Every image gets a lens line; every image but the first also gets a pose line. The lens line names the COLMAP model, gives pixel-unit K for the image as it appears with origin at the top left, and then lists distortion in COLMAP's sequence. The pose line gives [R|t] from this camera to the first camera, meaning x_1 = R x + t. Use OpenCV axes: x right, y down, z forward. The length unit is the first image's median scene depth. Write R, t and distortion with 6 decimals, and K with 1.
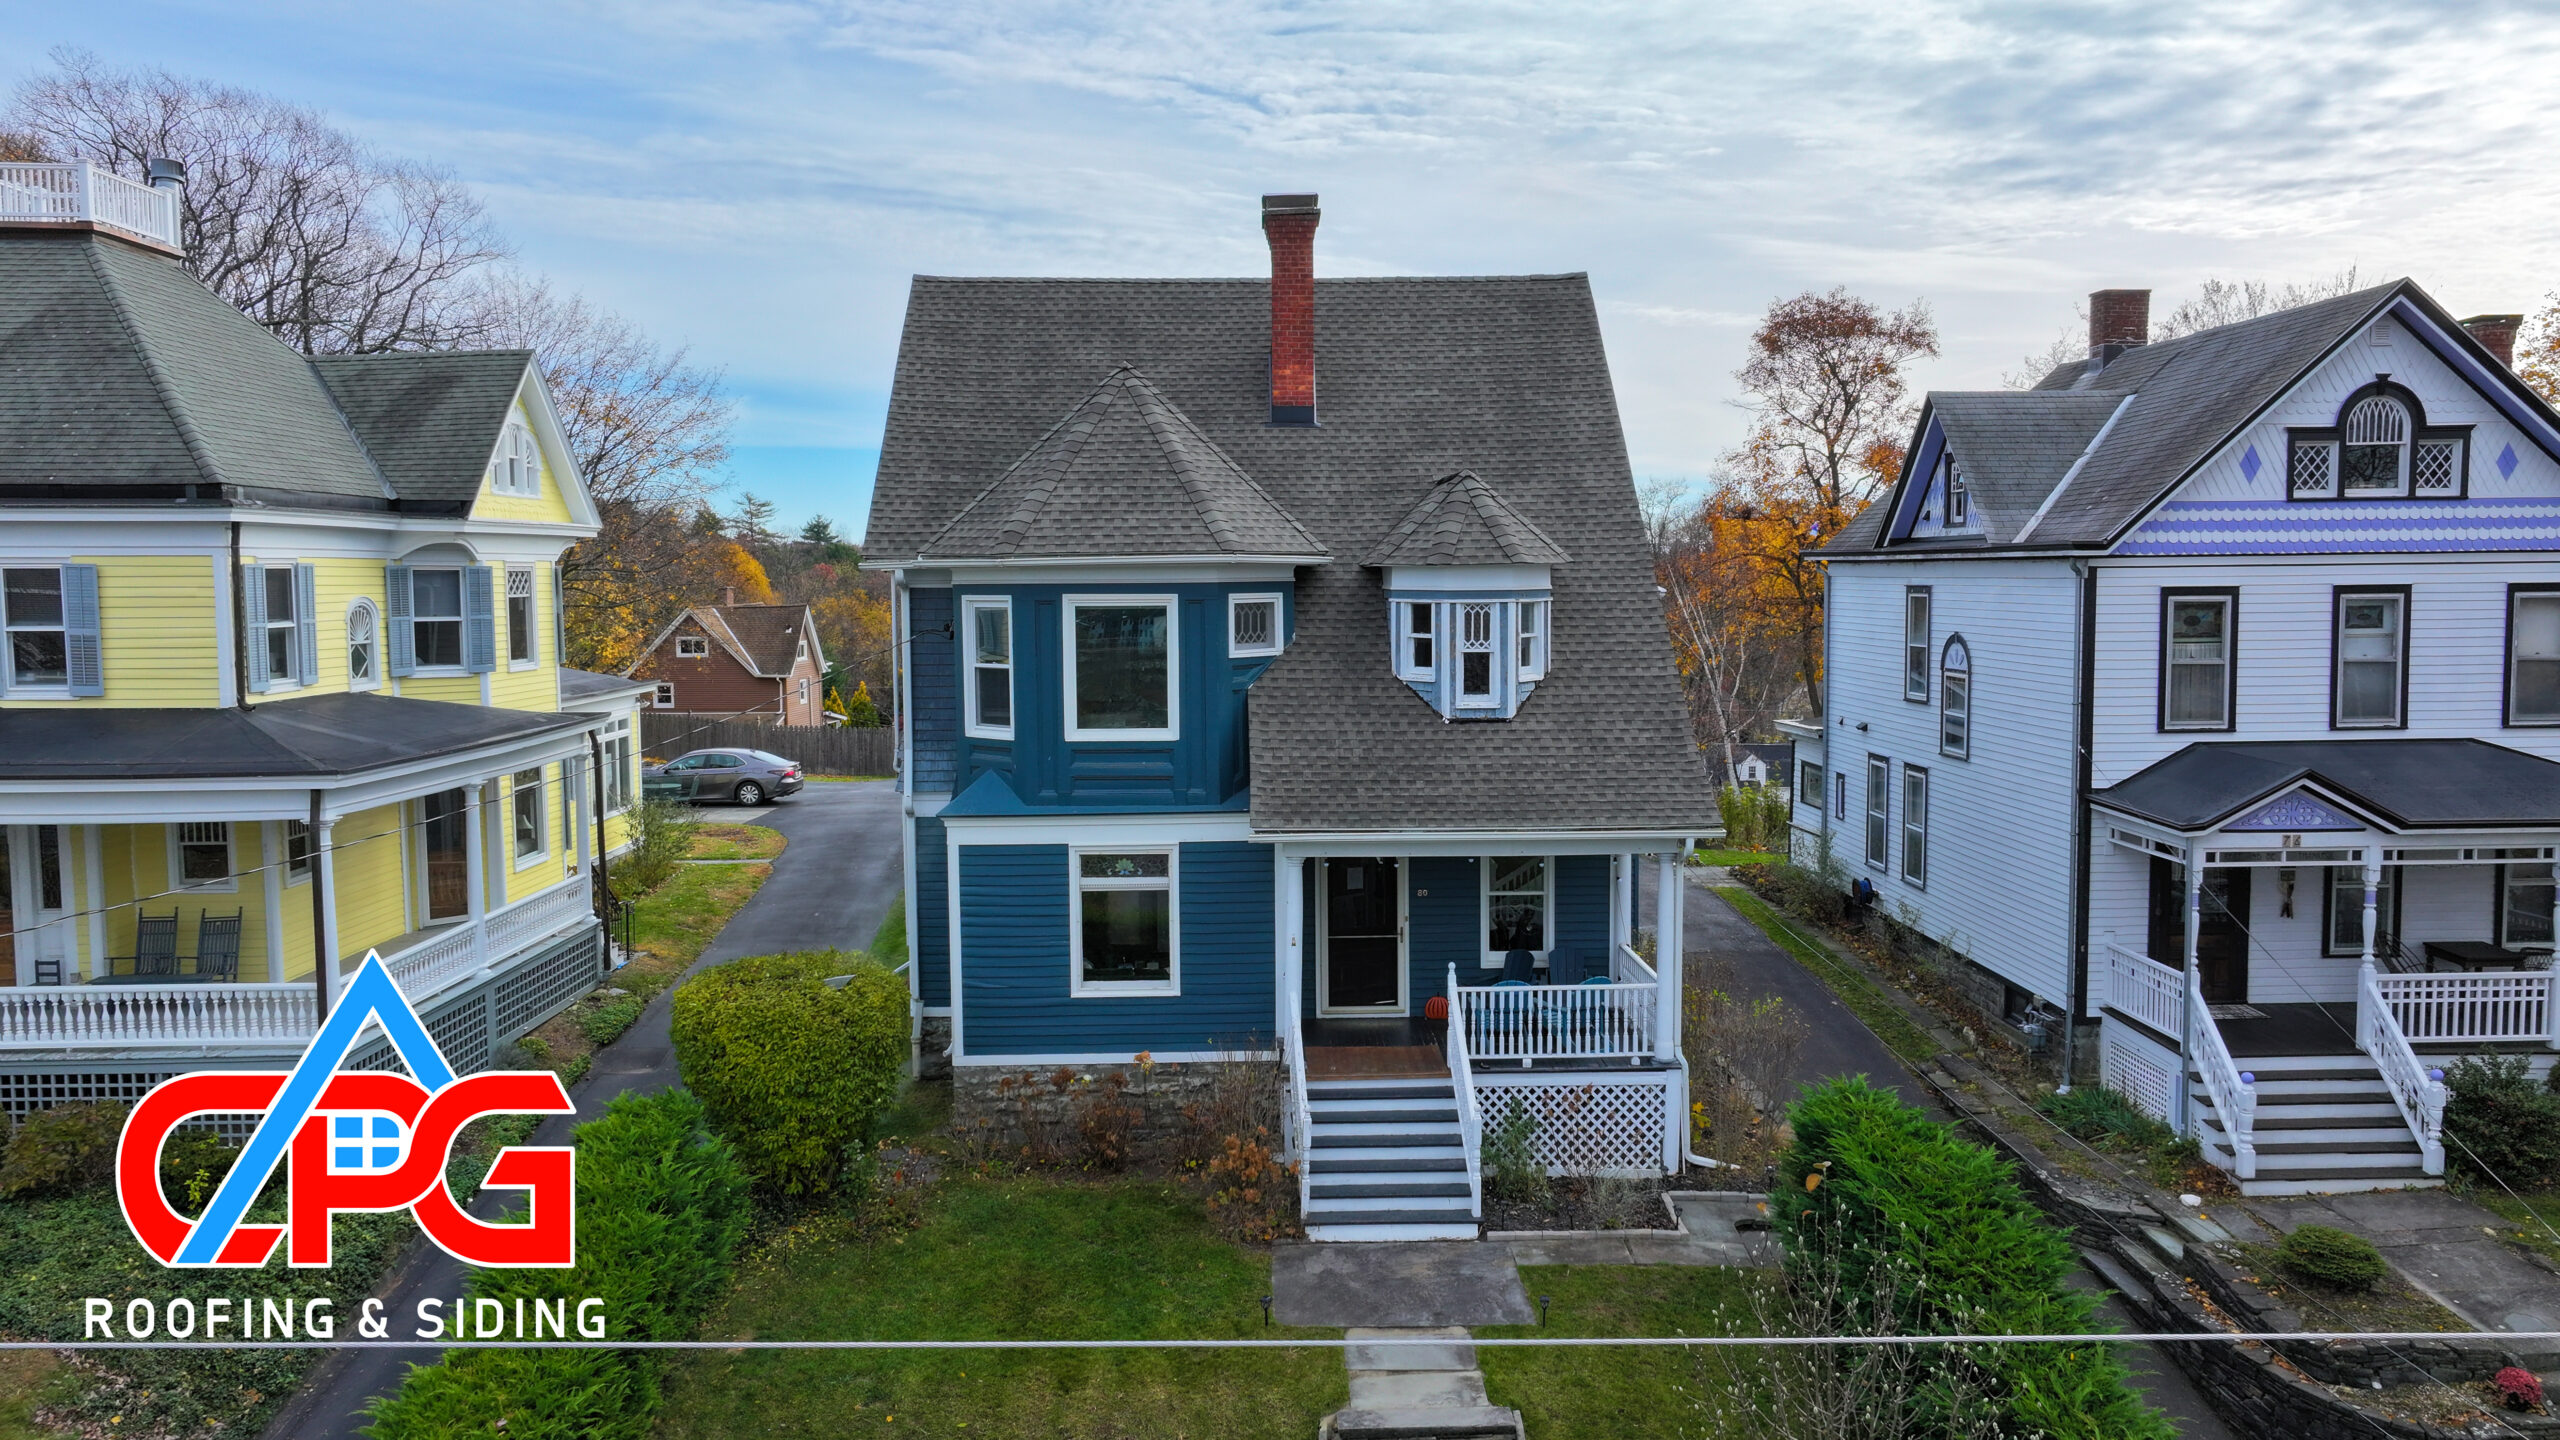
lens RADIAL K [[1802.1, 0, 1294.9], [0, 1802.1, 713.4], [0, 0, 1]] dist [-0.001792, 0.015433]
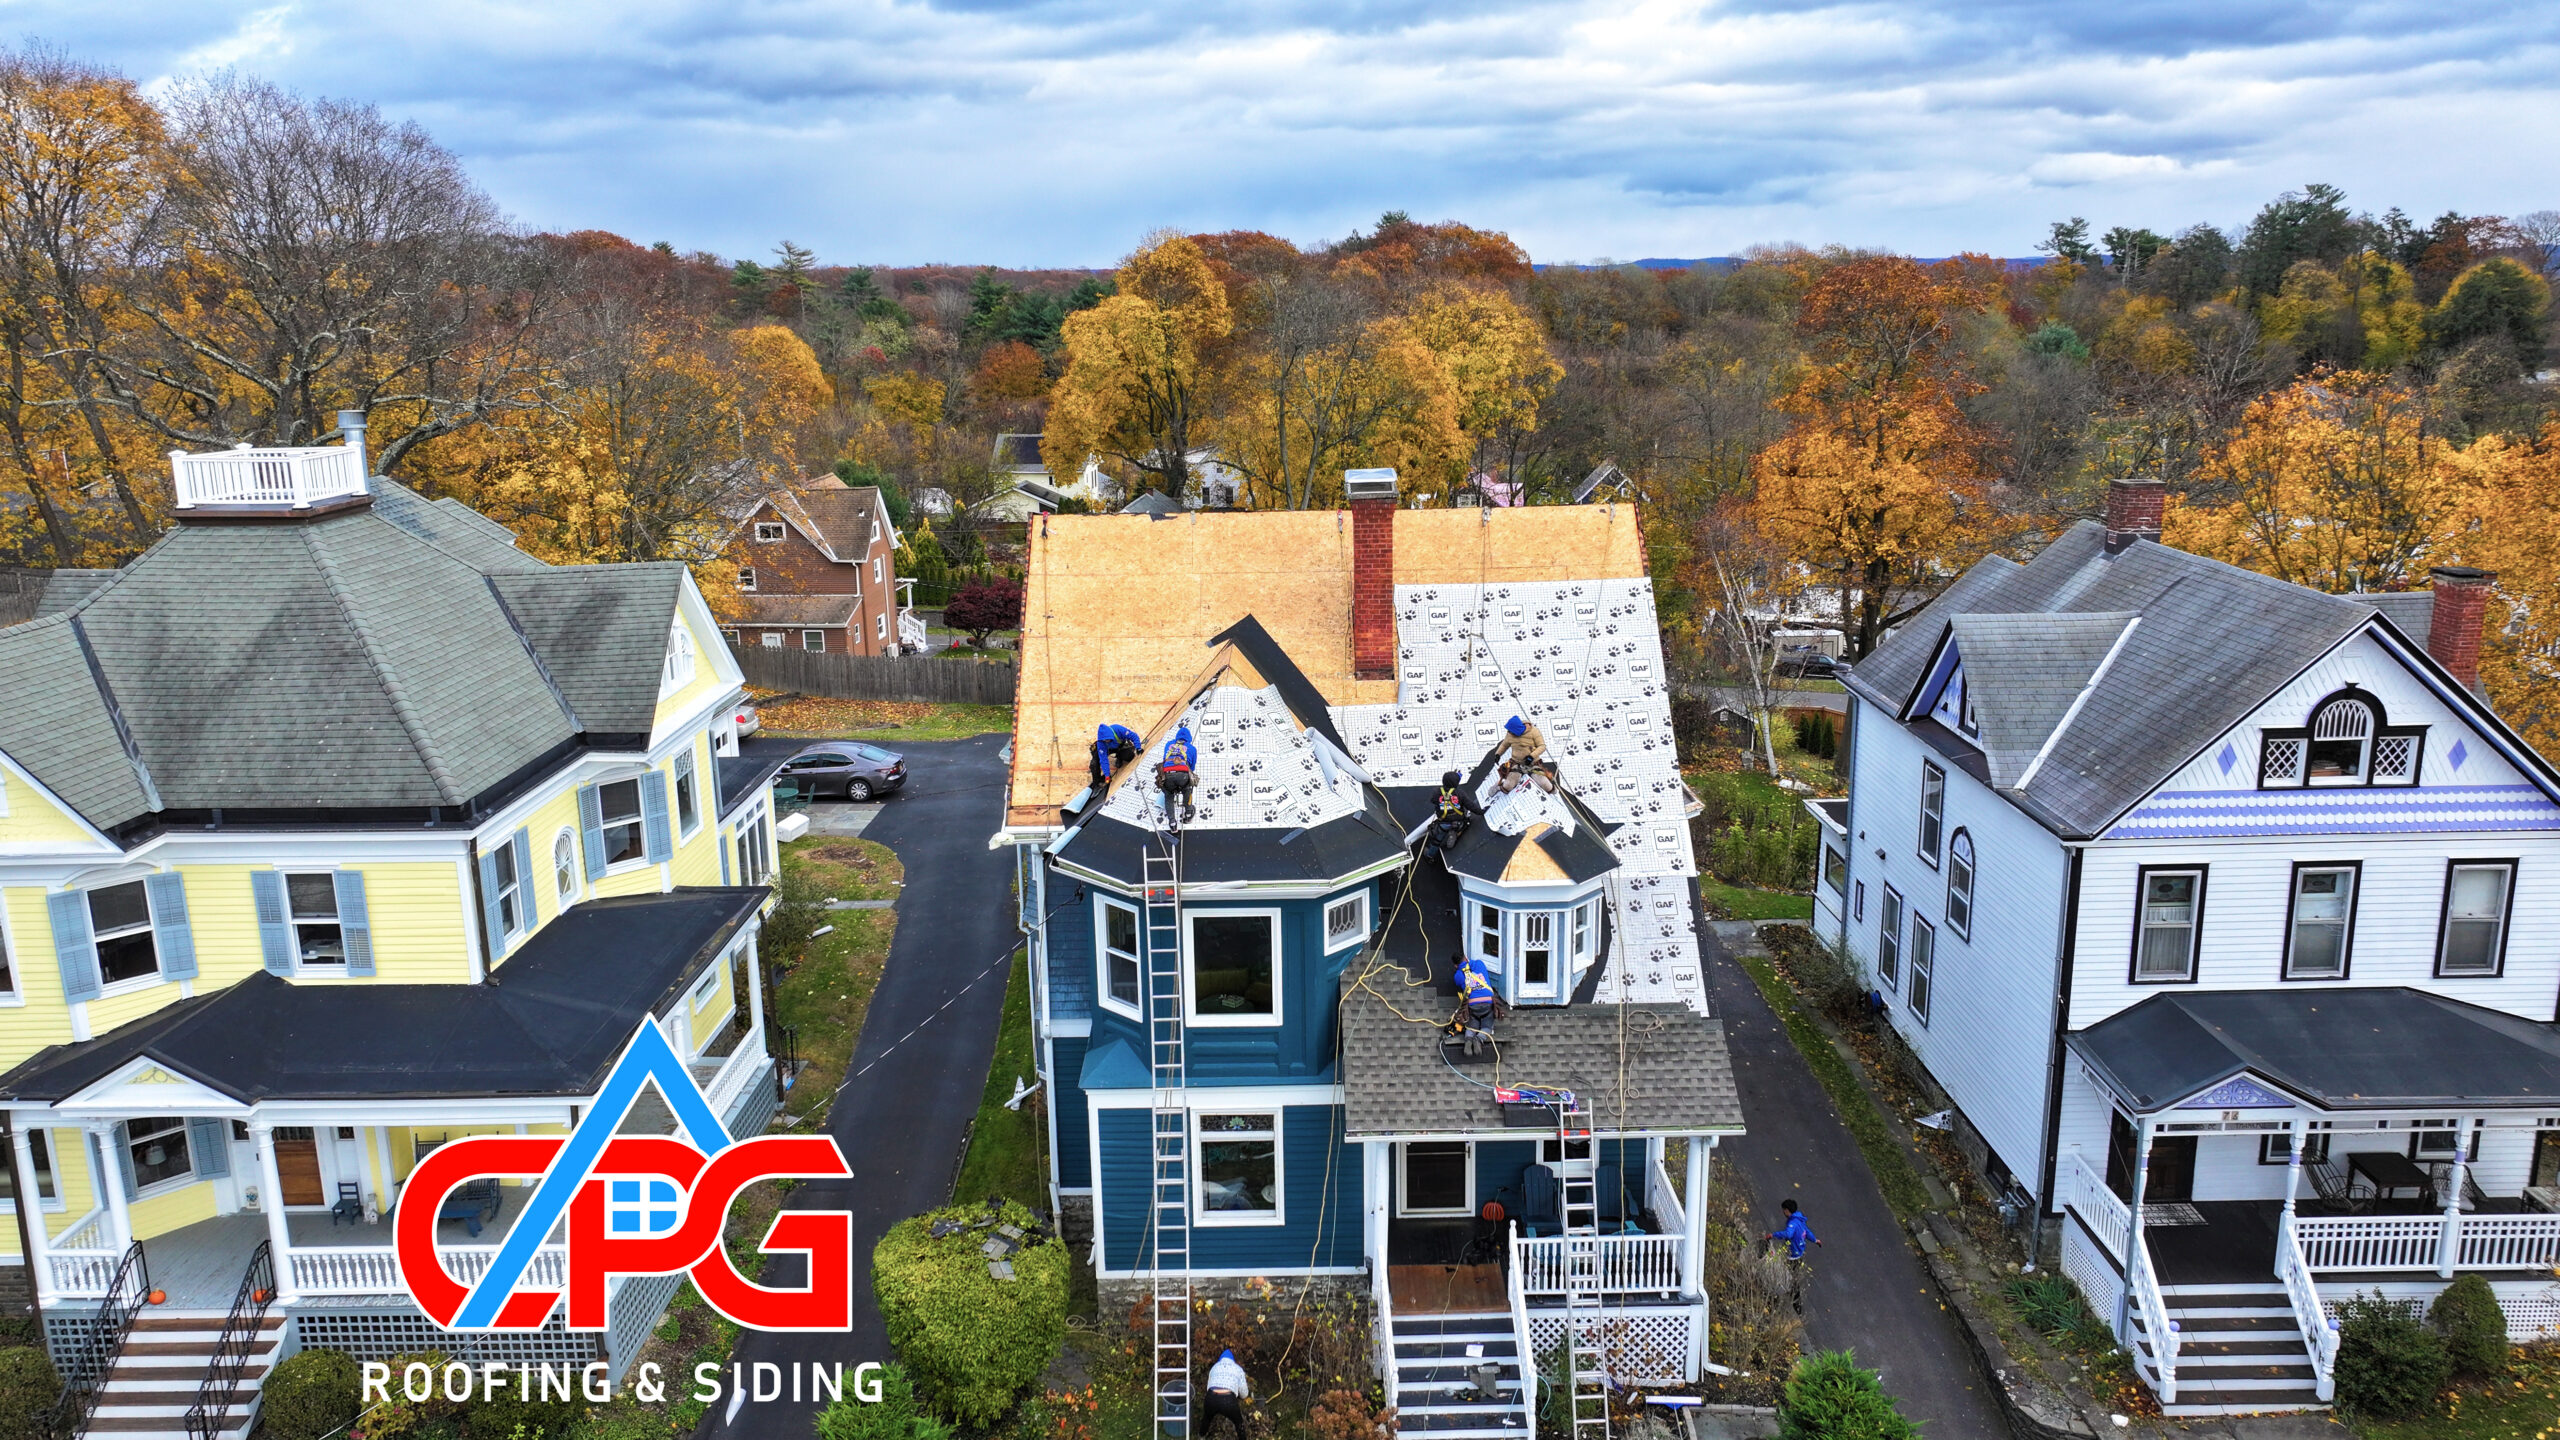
lens RADIAL K [[1802.1, 0, 1294.2], [0, 1802.1, 712.1], [0, 0, 1]] dist [-0.001792, 0.015433]
pose [[0.999683, -0.002695, -0.025020, -0.026101], [0.006602, 0.987514, 0.157394, -0.365260], [0.024283, -0.157509, 0.987219, -0.129070]]
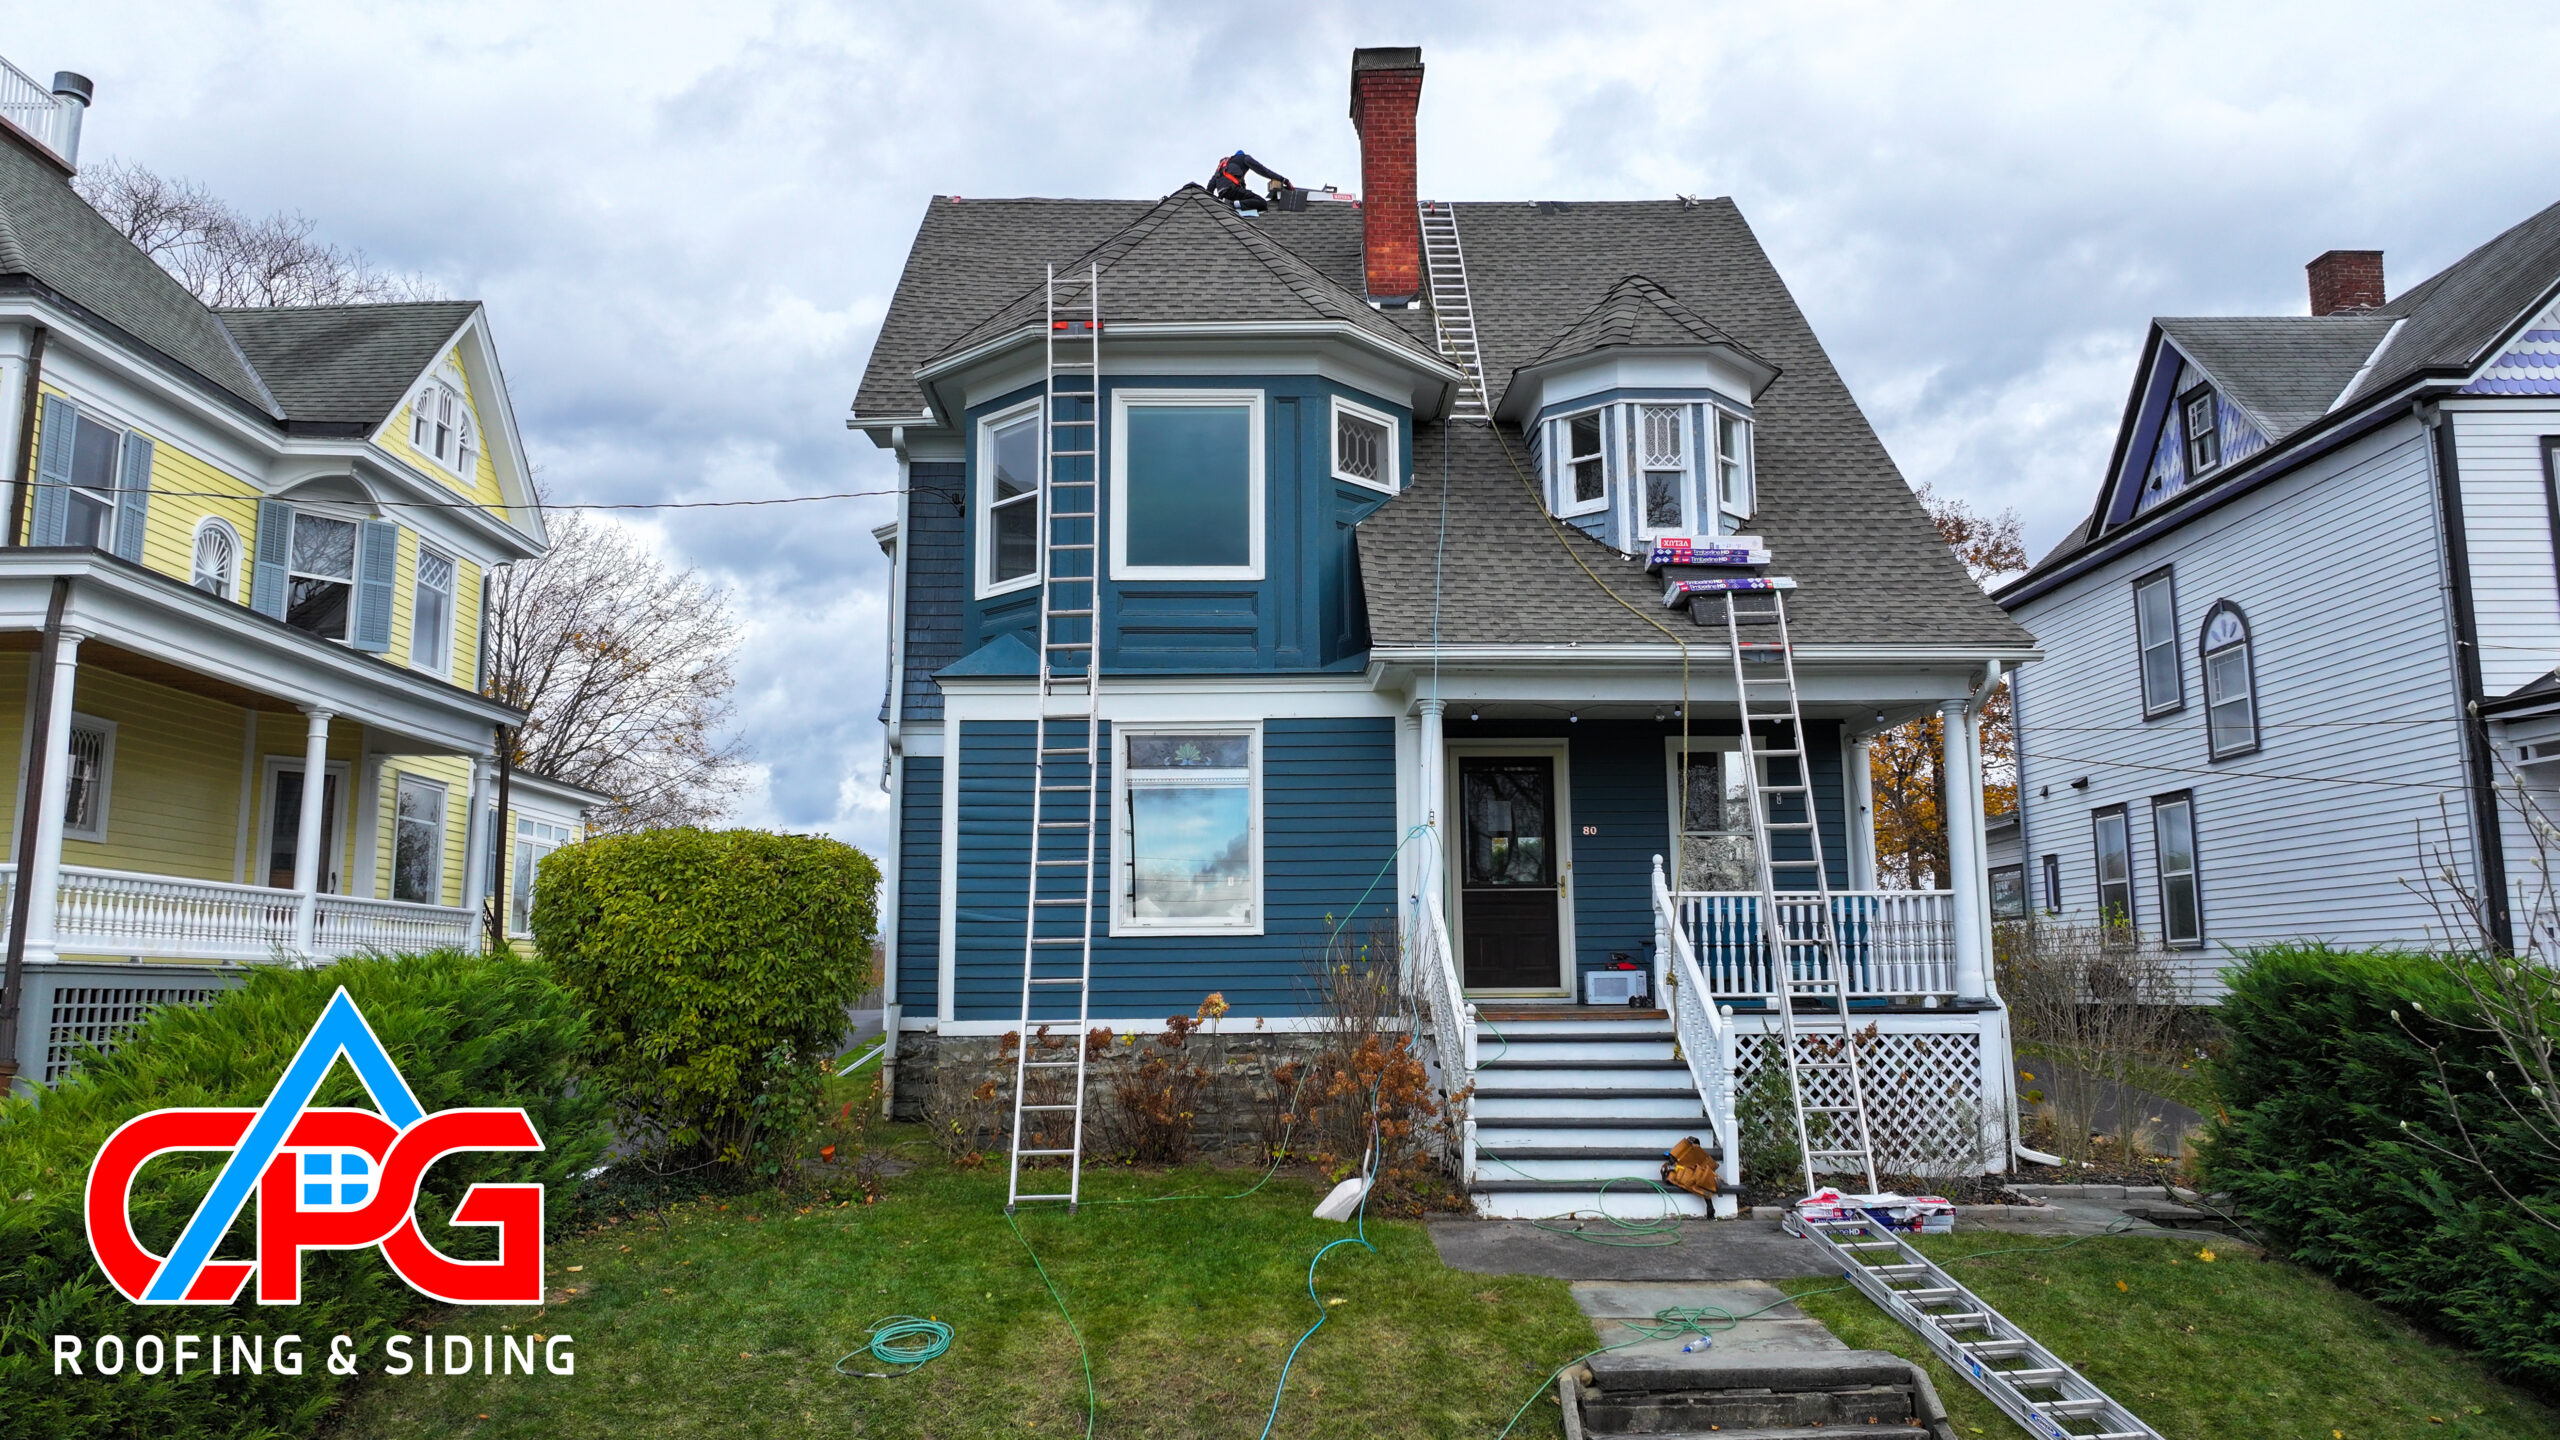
lens RADIAL K [[1802.1, 0, 1291.6], [0, 1802.1, 711.2], [0, 0, 1]] dist [-0.001792, 0.015433]
pose [[0.999974, -0.000955, -0.007115, -0.047182], [-0.000700, 0.973414, -0.229050, 0.231001], [0.007144, 0.229049, 0.973389, 0.289122]]
